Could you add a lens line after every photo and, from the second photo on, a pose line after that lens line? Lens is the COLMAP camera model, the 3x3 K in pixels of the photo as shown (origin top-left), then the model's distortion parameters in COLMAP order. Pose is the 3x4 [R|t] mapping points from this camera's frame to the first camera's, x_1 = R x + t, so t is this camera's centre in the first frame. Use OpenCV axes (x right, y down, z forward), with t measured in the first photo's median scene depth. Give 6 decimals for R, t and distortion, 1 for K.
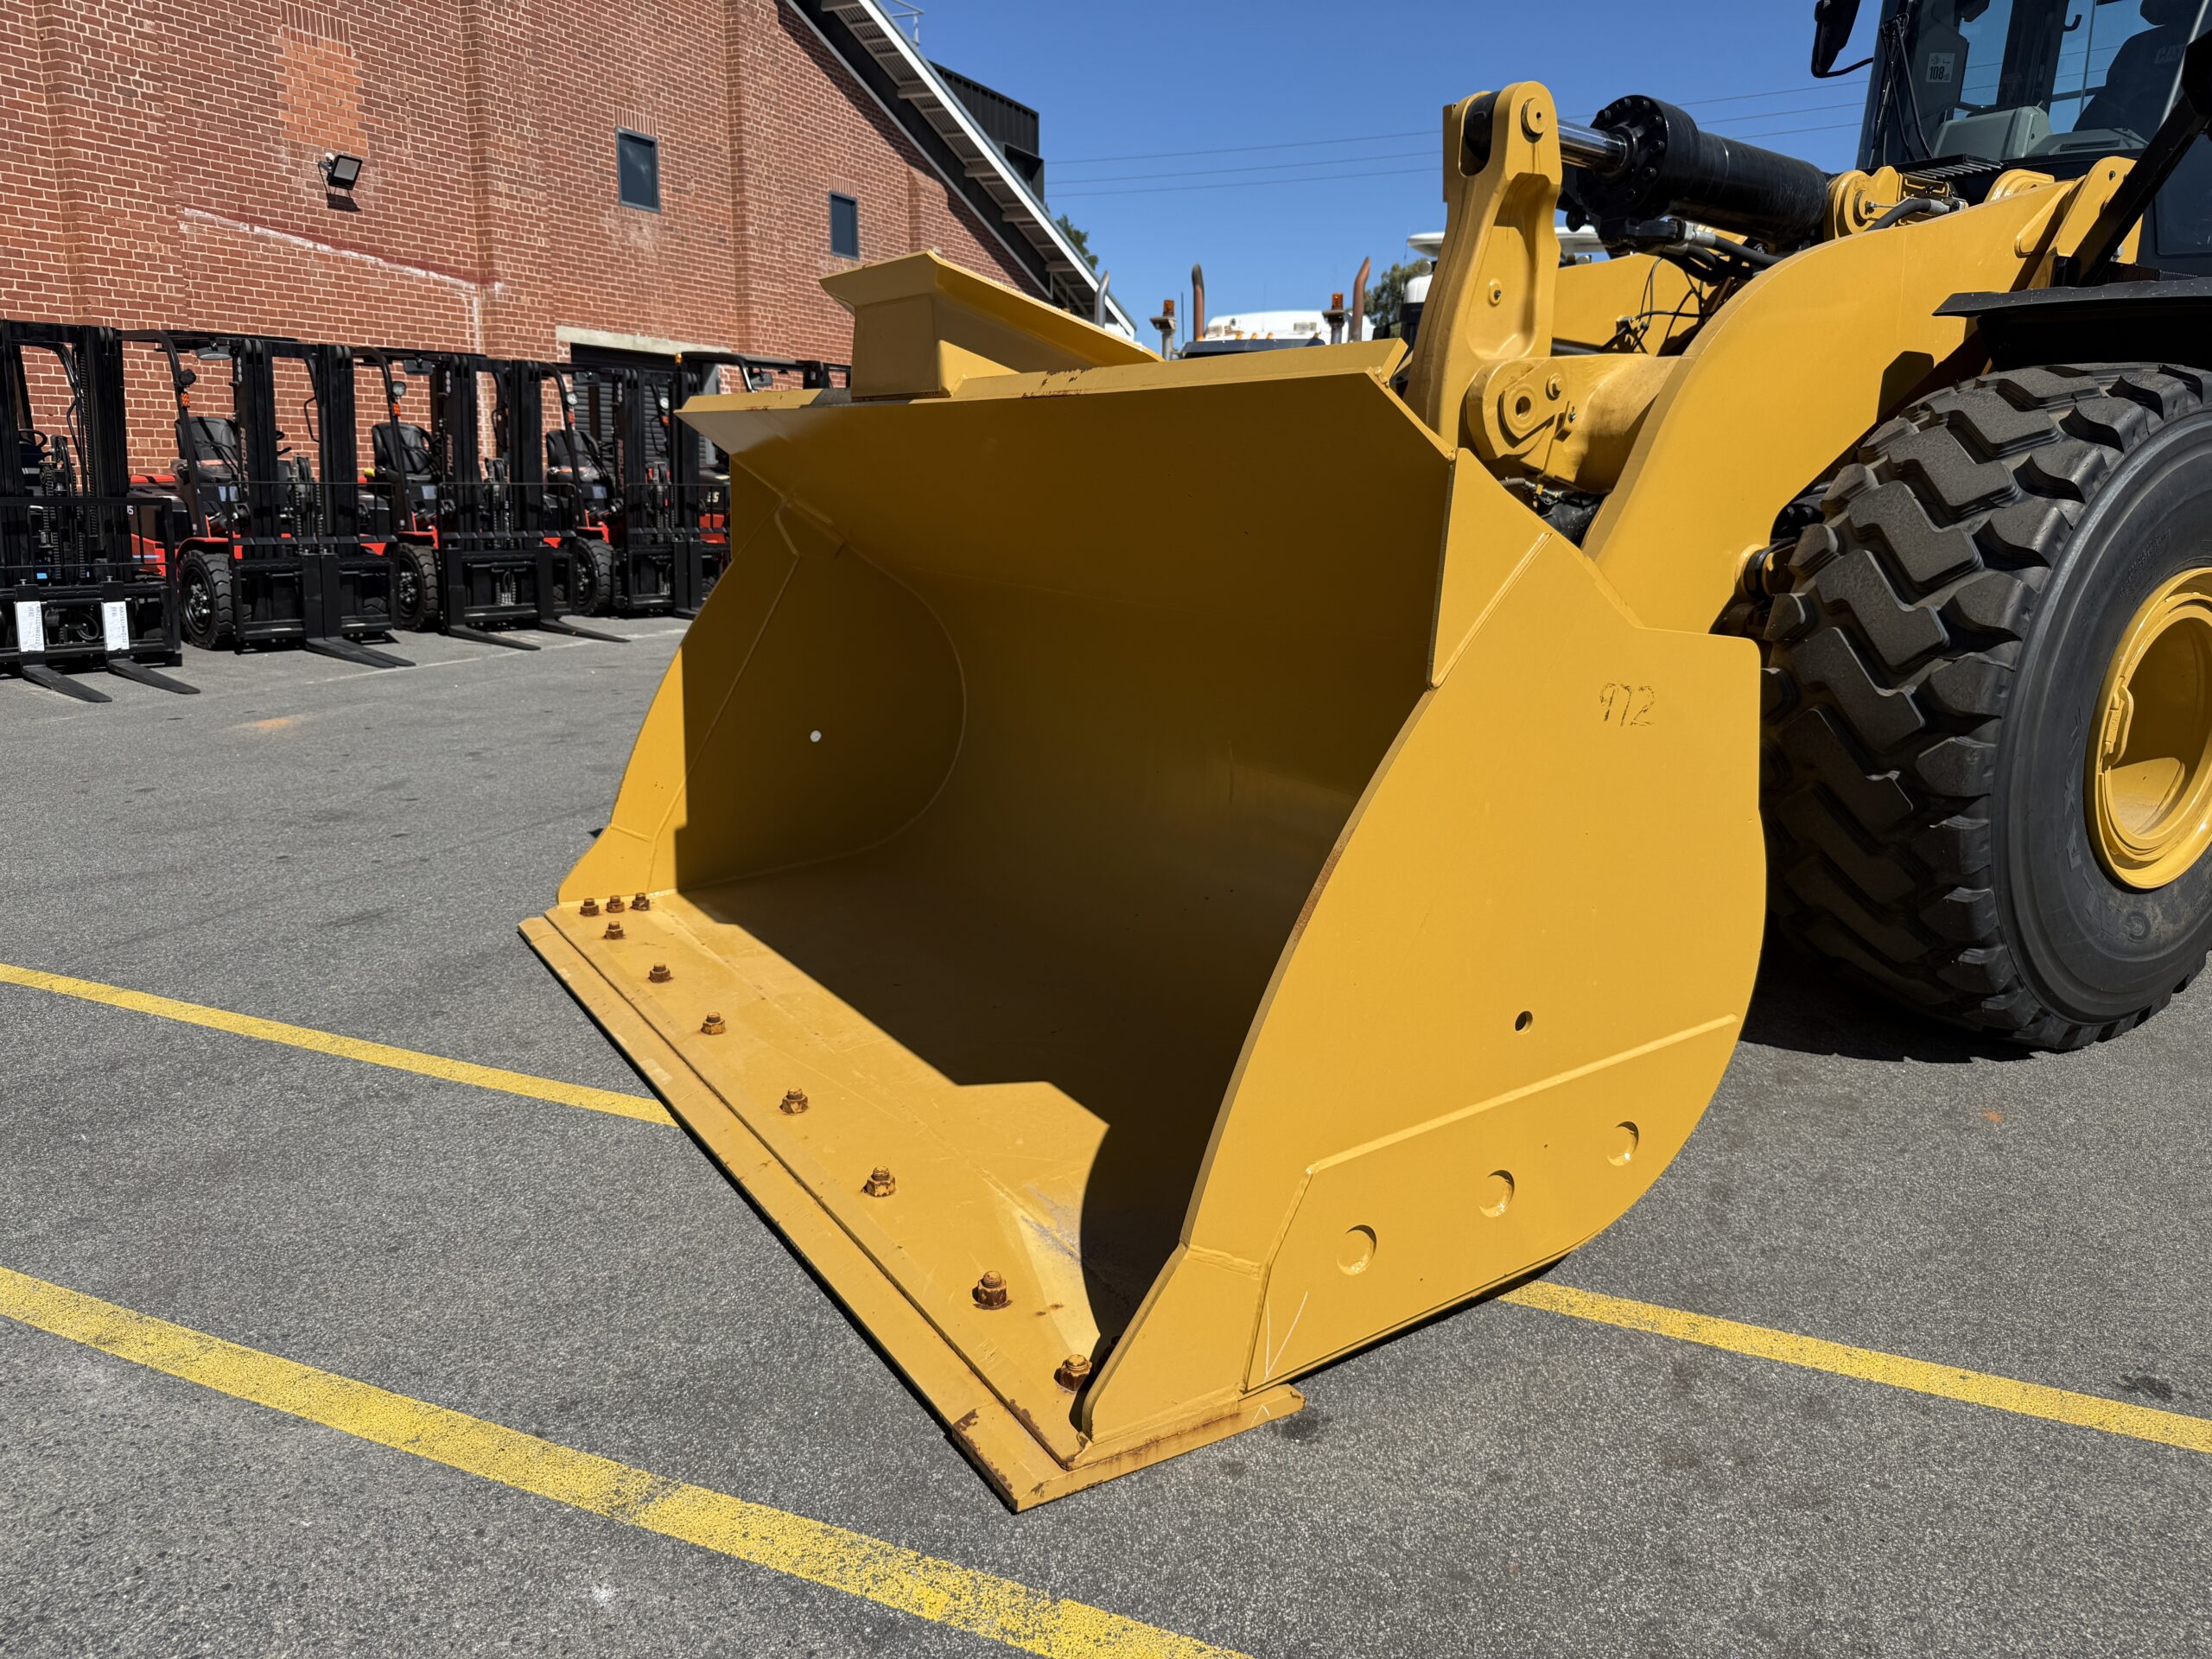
lens RADIAL K [[1574.6, 0, 1100.3], [0, 1574.6, 843.4], [0, 0, 1]] dist [0.034883, -0.054323]
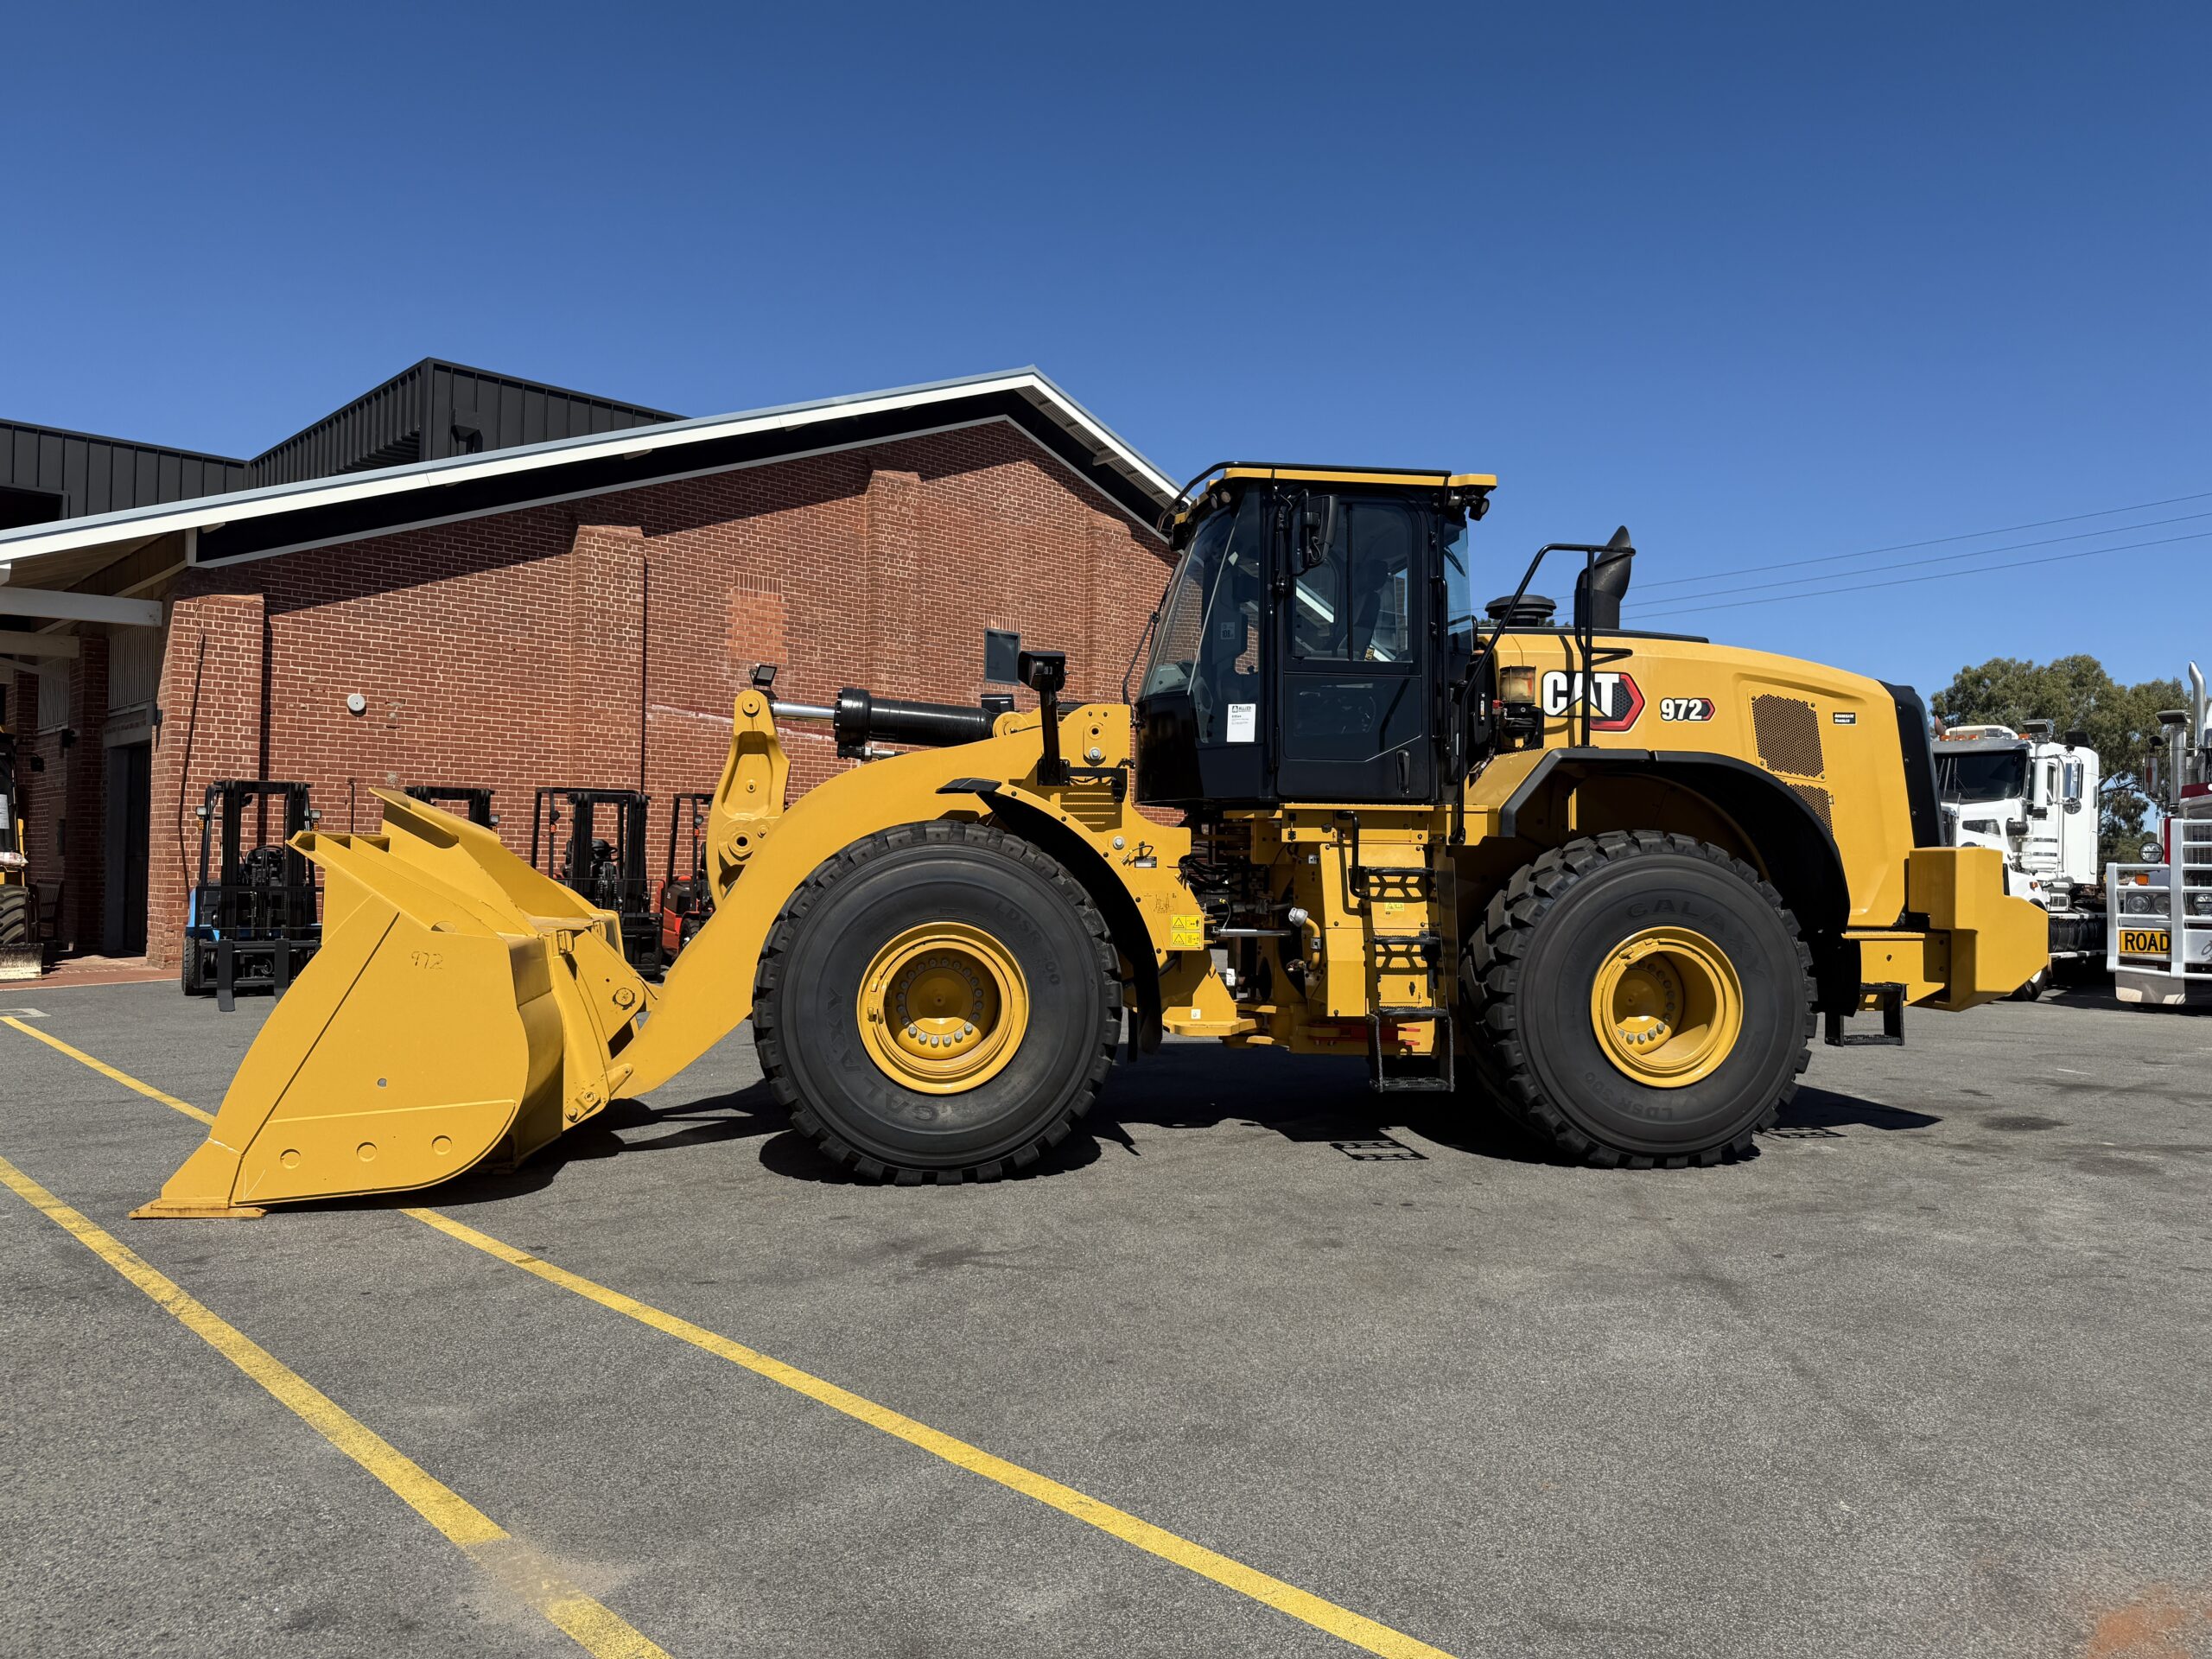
lens RADIAL K [[1574.6, 0, 1114.9], [0, 1574.6, 826.7], [0, 0, 1]] dist [0.034883, -0.054323]
pose [[0.925807, -0.008699, -0.377895, 1.396699], [-0.089418, 0.966319, -0.241311, 0.136069], [0.367267, 0.257199, 0.893848, -0.578516]]
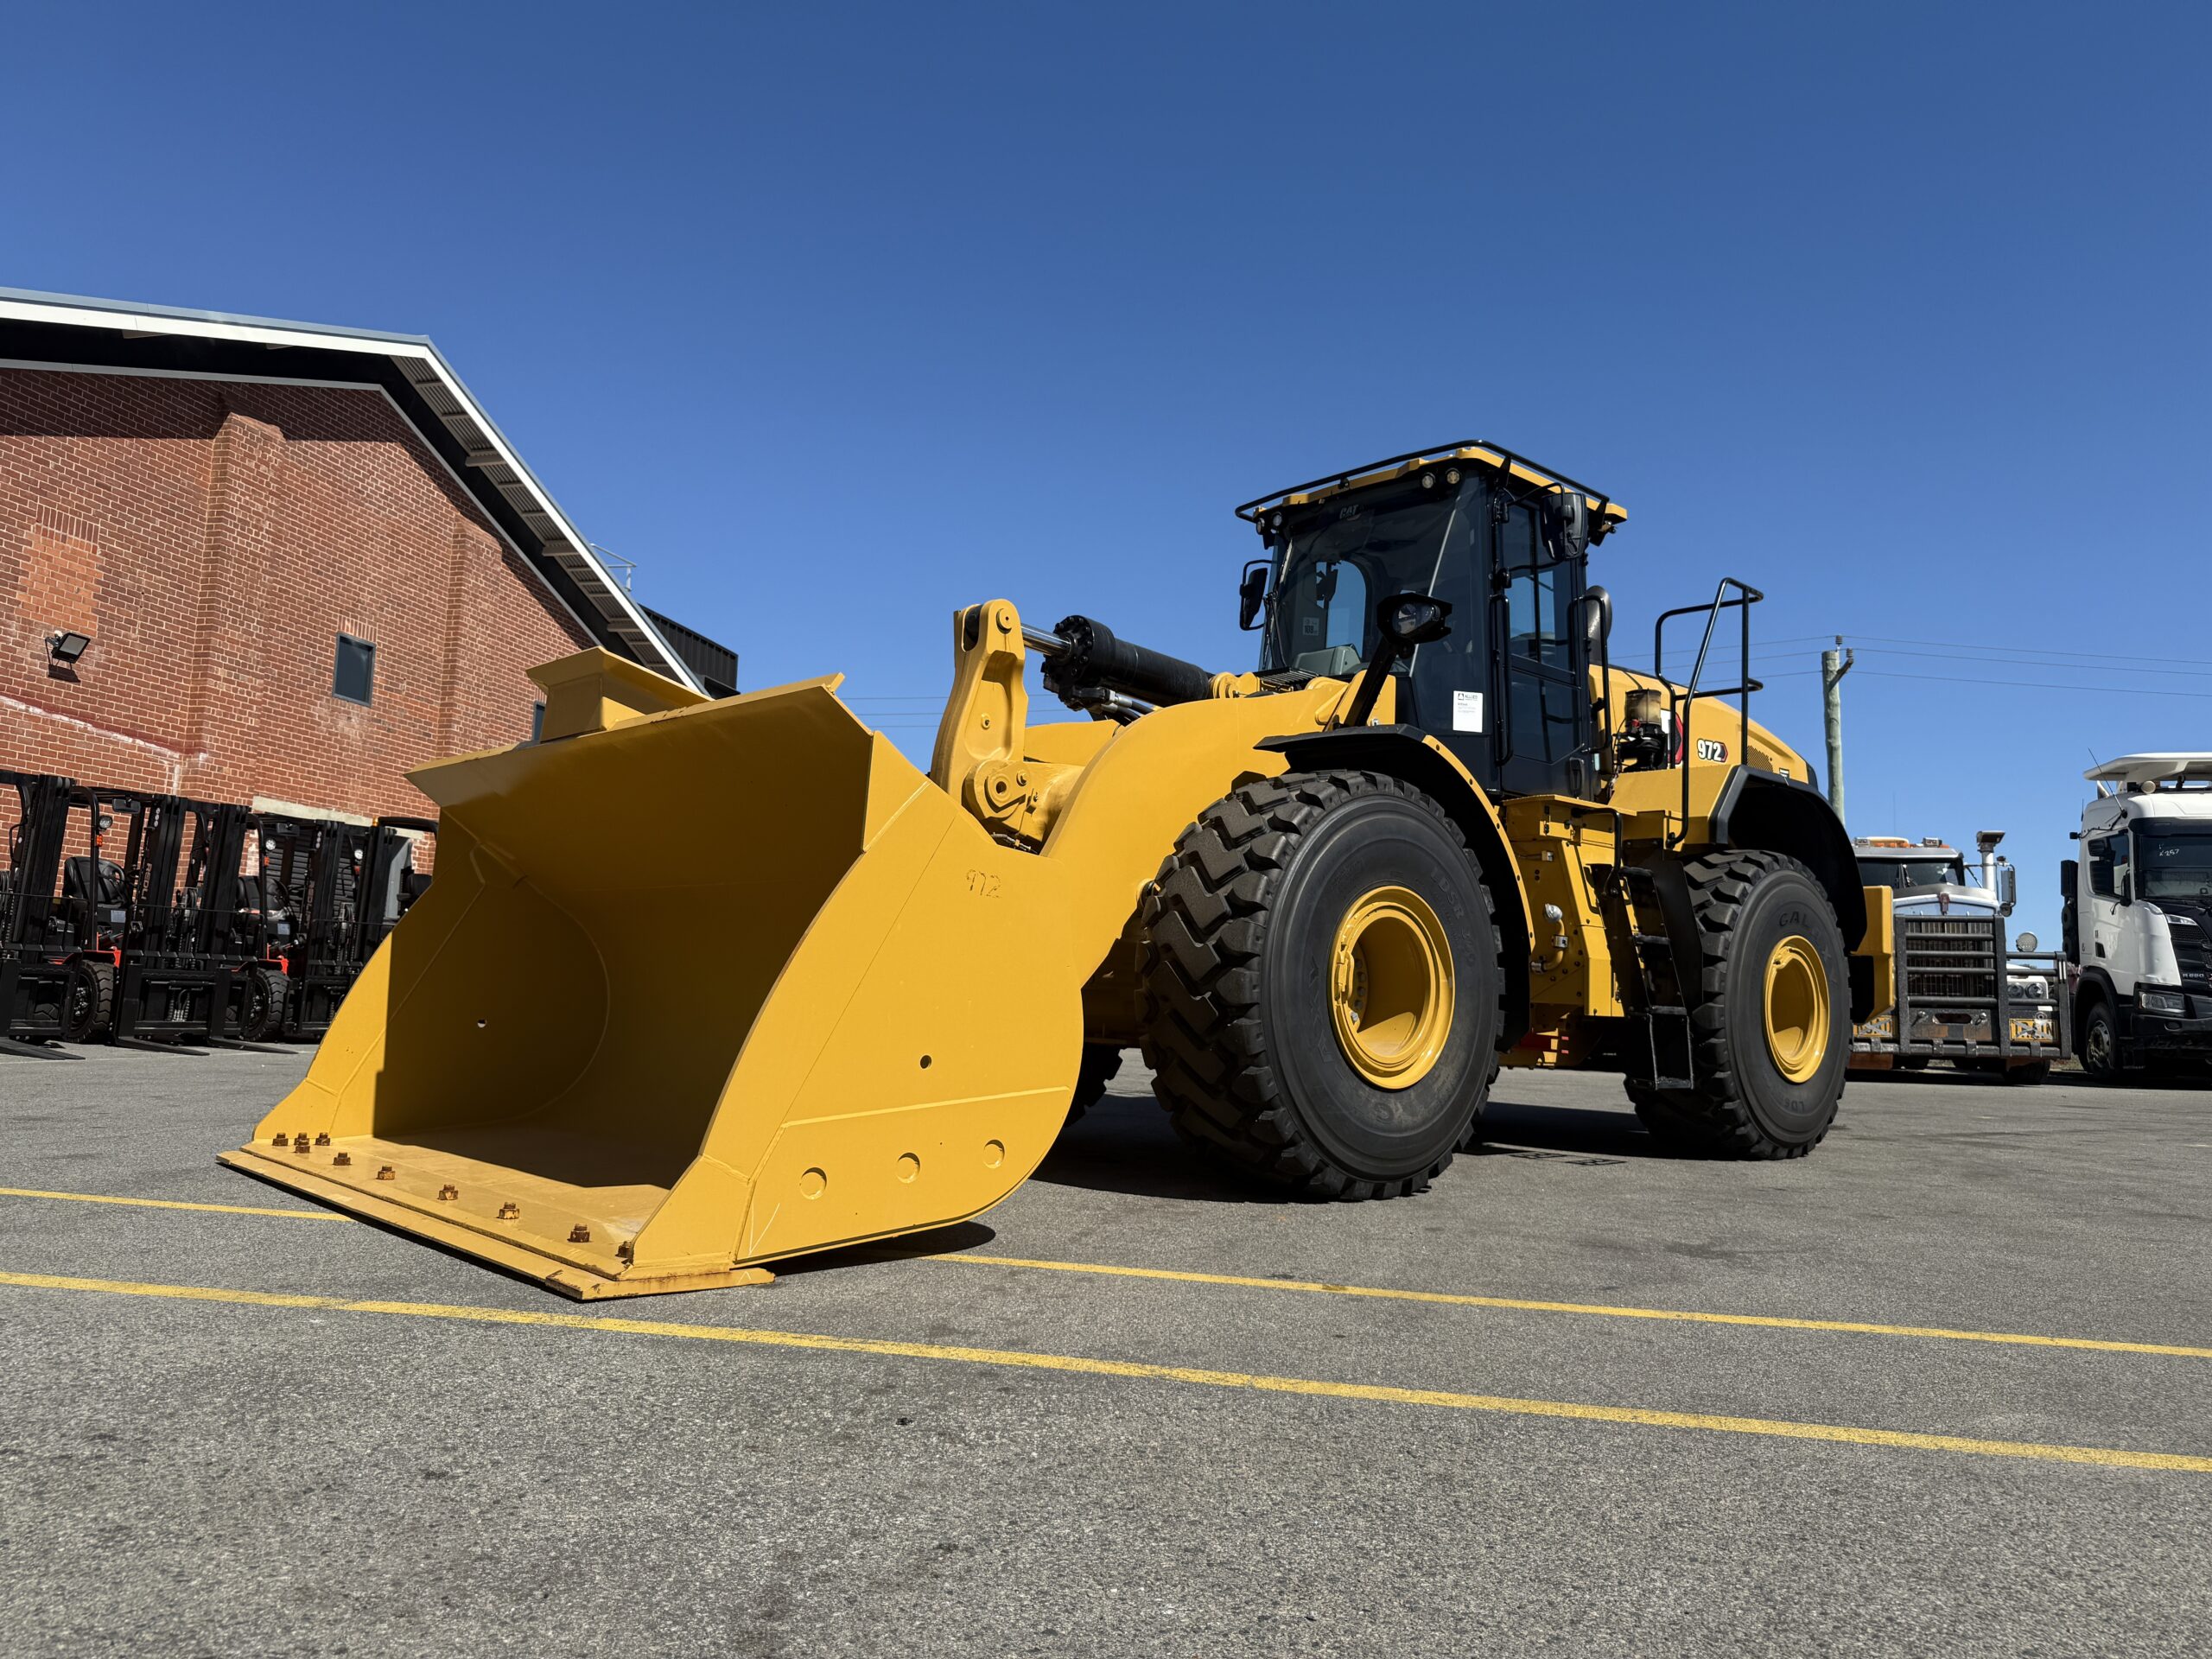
lens RADIAL K [[1574.6, 0, 1117.9], [0, 1574.6, 834.1], [0, 0, 1]] dist [0.034883, -0.054323]
pose [[0.979166, 0.044313, 0.198166, 0.072558], [0.023418, 0.944745, -0.326969, 0.263097], [-0.201705, 0.324798, 0.924025, -0.417539]]
